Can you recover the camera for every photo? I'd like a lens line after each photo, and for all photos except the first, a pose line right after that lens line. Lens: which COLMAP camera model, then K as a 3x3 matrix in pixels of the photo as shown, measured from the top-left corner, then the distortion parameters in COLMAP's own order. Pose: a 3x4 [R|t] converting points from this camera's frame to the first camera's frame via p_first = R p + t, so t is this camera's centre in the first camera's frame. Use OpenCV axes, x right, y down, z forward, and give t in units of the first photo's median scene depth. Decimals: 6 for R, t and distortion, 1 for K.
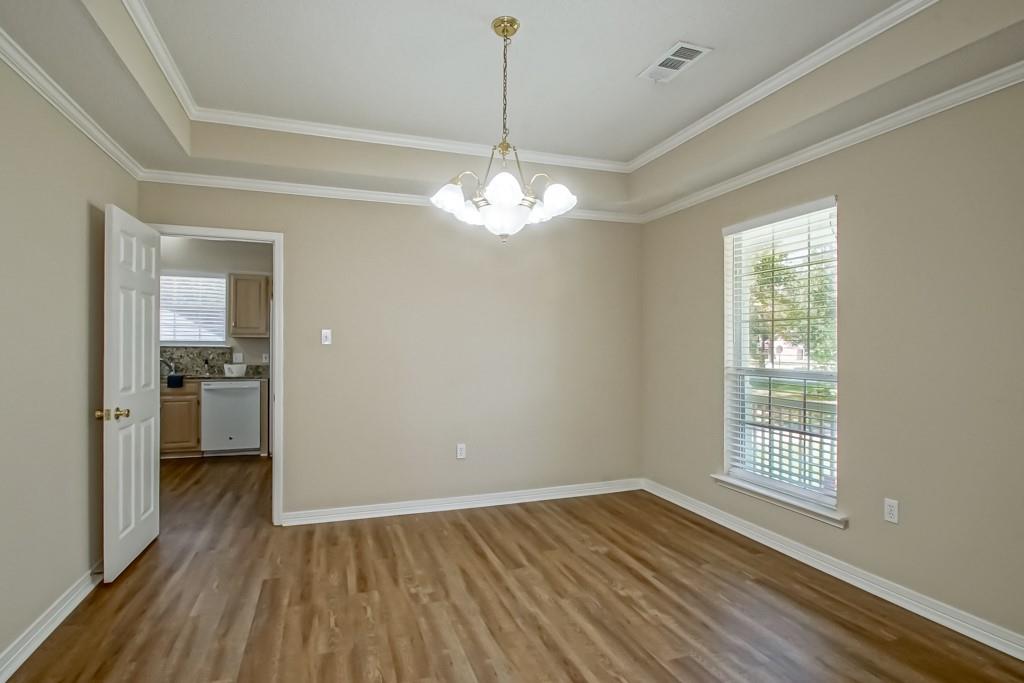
lens RADIAL K [[514.5, 0, 483.7], [0, 514.5, 349.4], [0, 0, 1]] dist [-0.008233, -0.006389]
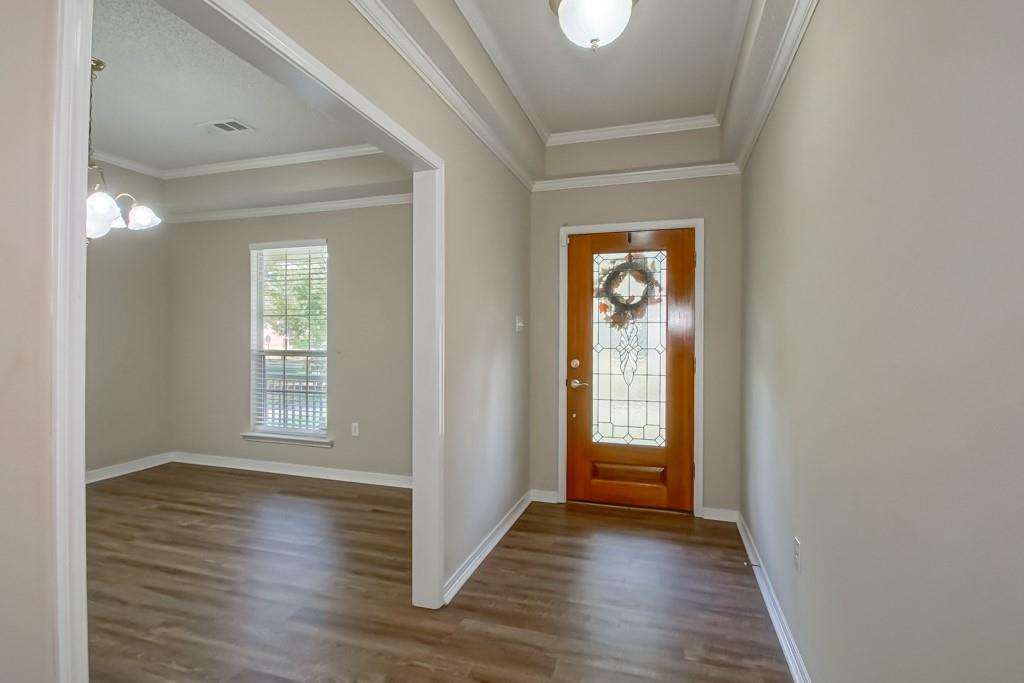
lens RADIAL K [[514.5, 0, 505.1], [0, 514.5, 336.4], [0, 0, 1]] dist [-0.008233, -0.006389]
pose [[0.577042, 0.003481, 0.816707, -0.270633], [0.000771, 0.999988, -0.004806, 0.008240], [-0.816714, 0.003403, 0.577032, -0.344796]]
